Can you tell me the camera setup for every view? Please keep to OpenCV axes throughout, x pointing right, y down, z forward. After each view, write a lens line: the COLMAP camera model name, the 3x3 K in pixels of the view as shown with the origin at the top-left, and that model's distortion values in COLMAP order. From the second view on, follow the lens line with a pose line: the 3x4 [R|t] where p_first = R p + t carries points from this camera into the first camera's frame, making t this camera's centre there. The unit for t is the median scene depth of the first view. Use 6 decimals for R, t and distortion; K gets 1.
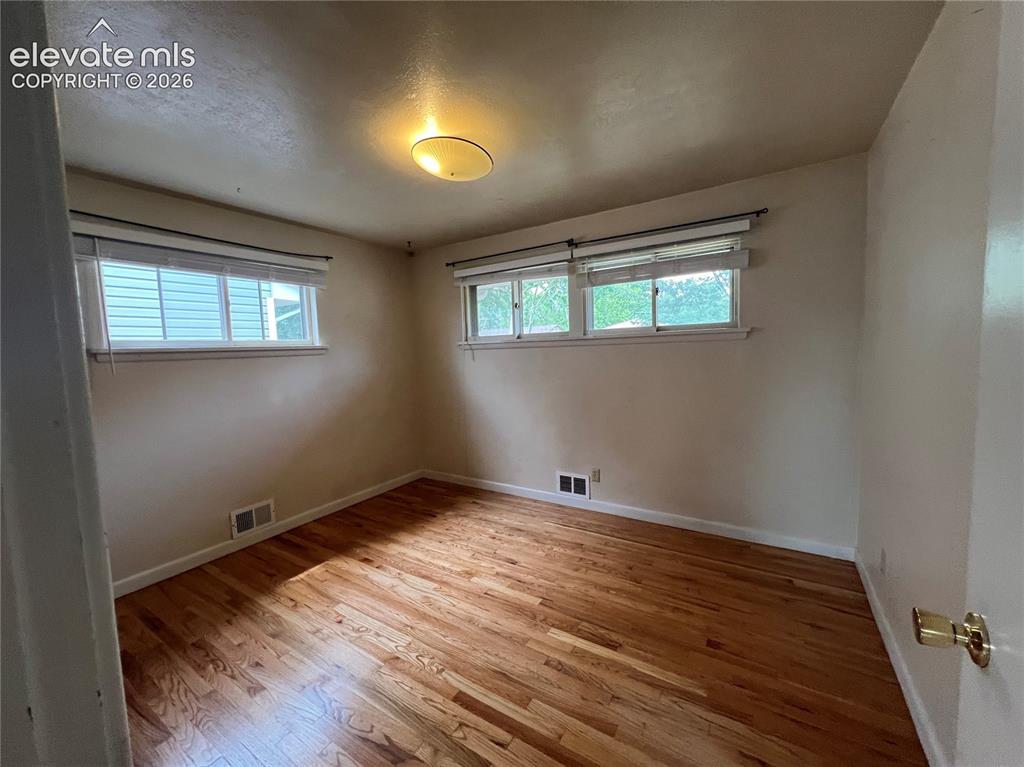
lens RADIAL K [[411.0, 0, 506.8], [0, 411.0, 384.8], [0, 0, 1]] dist [0.002368, -0.000296]
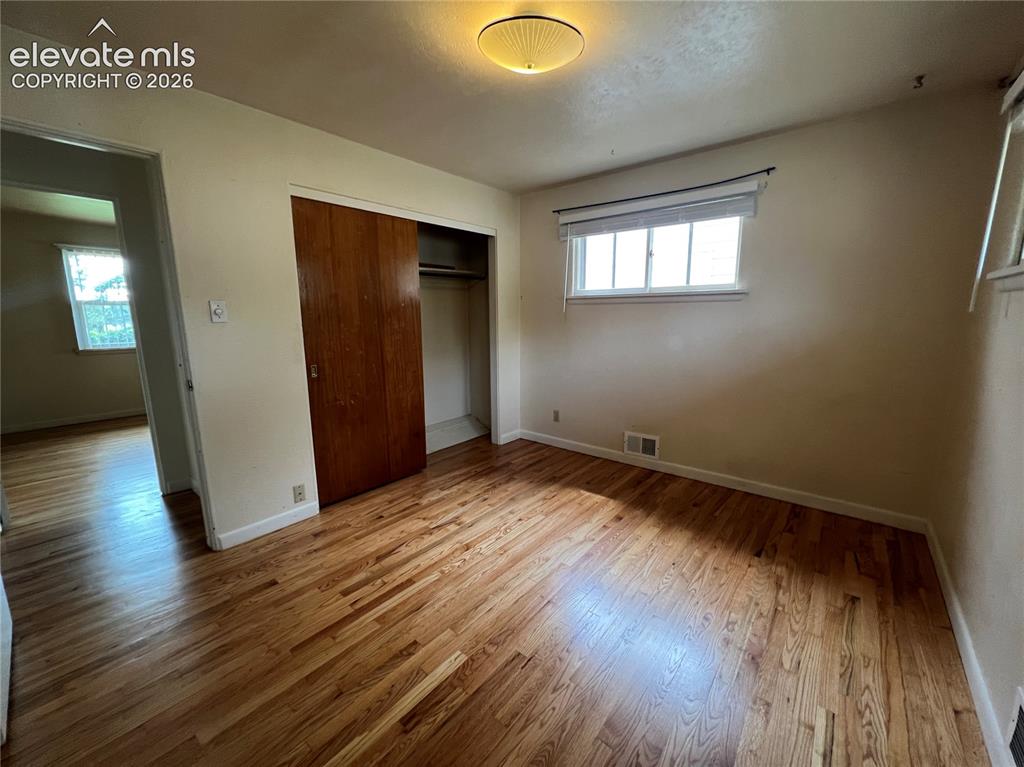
lens RADIAL K [[411.0, 0, 512.8], [0, 411.0, 385.2], [0, 0, 1]] dist [0.002368, -0.000296]
pose [[-0.118137, 0.212276, -0.970042, 0.609171], [-0.073384, 0.972346, 0.221717, -0.080295], [0.990282, 0.097378, -0.099292, 0.898741]]
